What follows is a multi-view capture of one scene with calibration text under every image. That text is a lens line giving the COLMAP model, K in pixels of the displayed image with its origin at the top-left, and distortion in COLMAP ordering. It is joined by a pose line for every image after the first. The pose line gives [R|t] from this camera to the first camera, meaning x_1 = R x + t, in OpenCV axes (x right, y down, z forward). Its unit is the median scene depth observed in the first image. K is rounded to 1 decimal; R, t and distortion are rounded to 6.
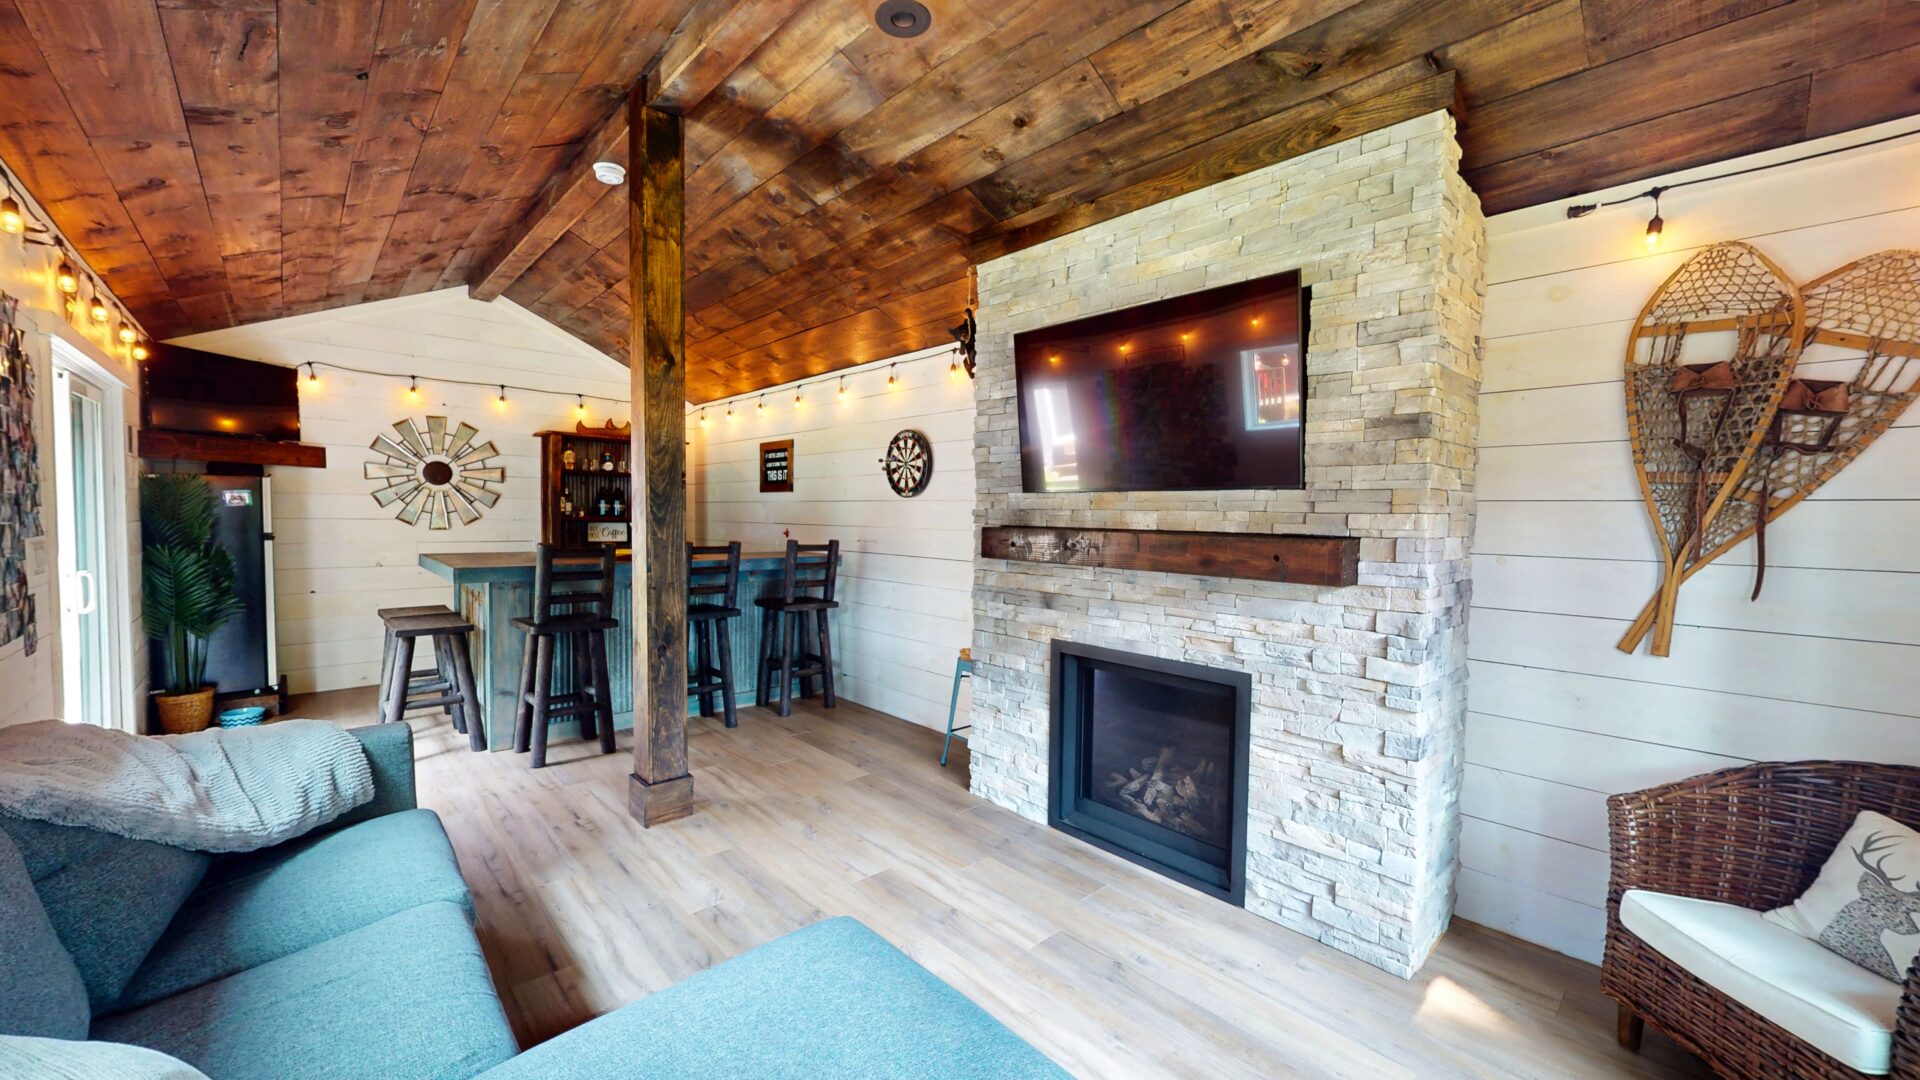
lens RADIAL K [[672.3, 0, 960.0], [0, 672.3, 540.0], [0, 0, 1]] dist [0.001122, 0.000036]
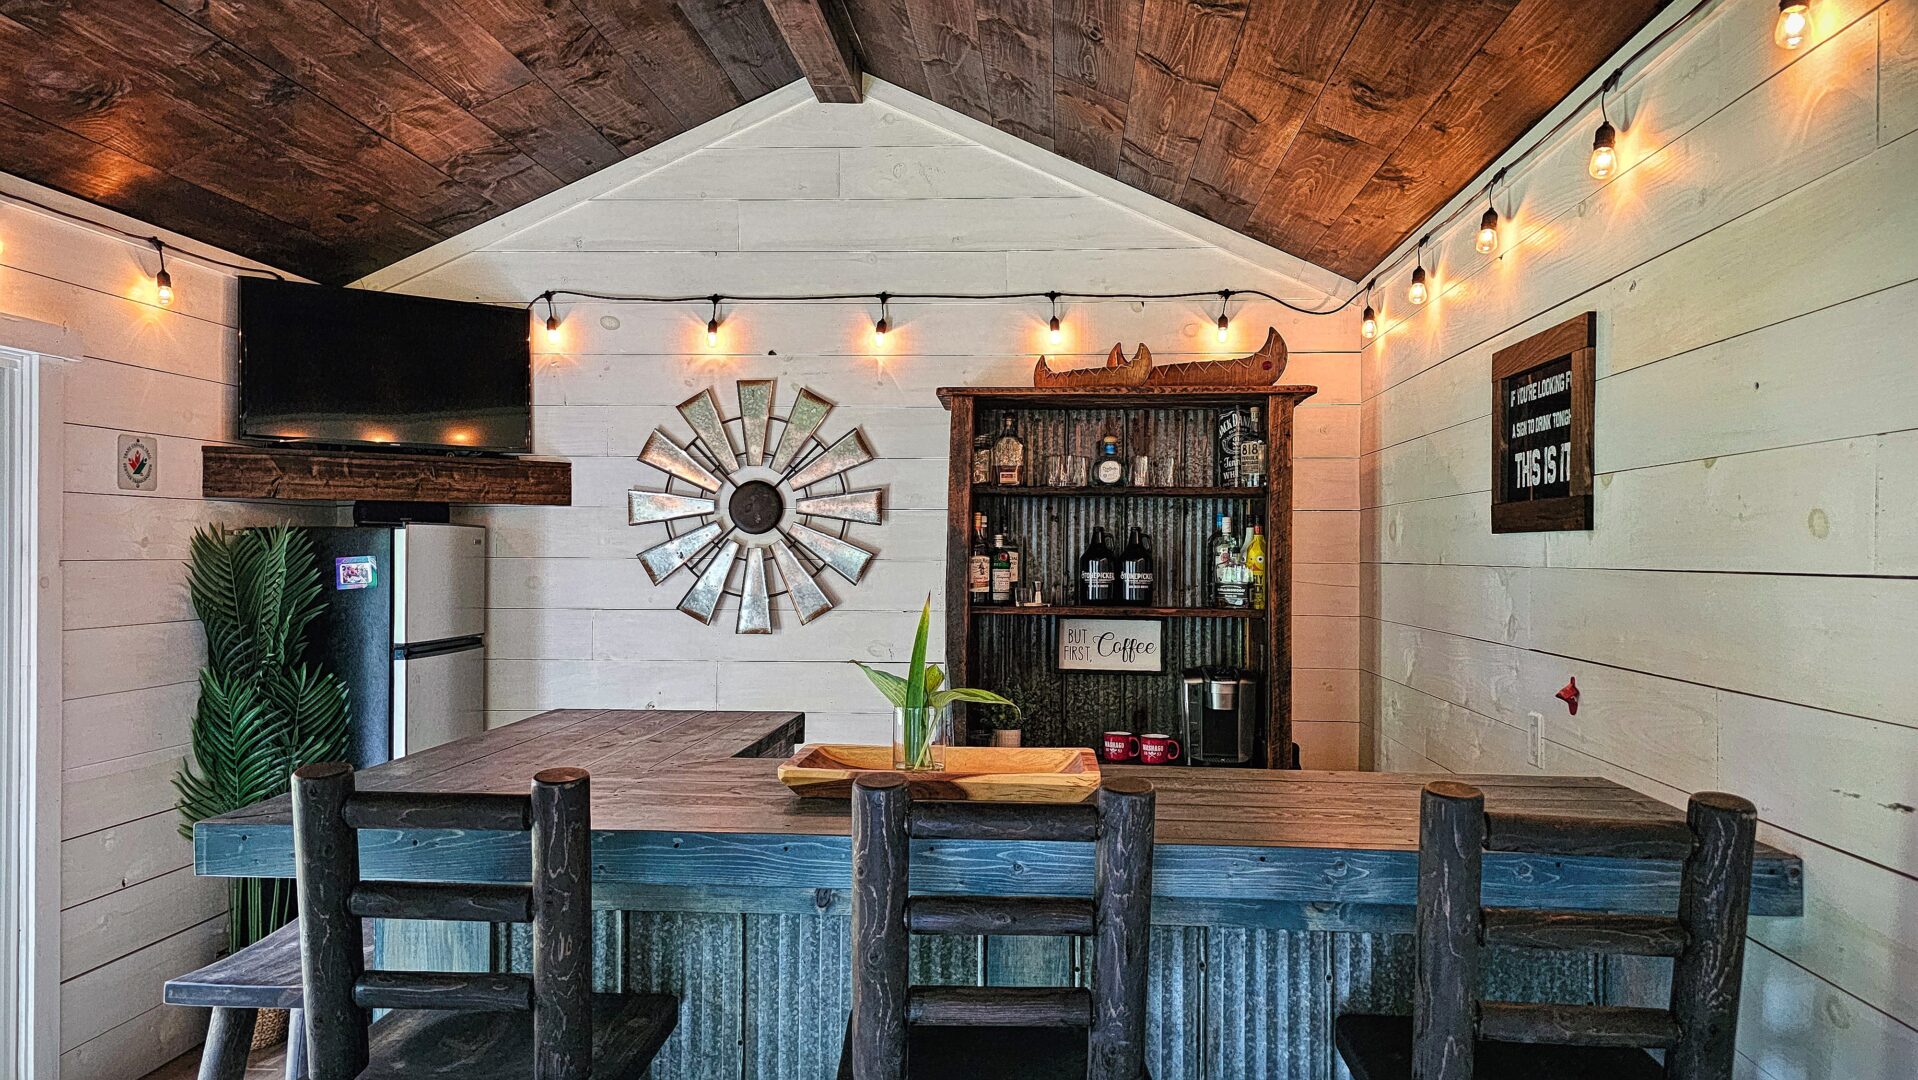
lens RADIAL K [[1260.4, 0, 962.5], [0, 1260.4, 572.2], [0, 0, 1]] dist [0.005797, 0.000577]
pose [[0.668053, 0.001546, -0.744112, -0.059209], [-0.026646, 0.999406, -0.021845, -0.039475], [0.743637, 0.034421, 0.667697, 0.521226]]
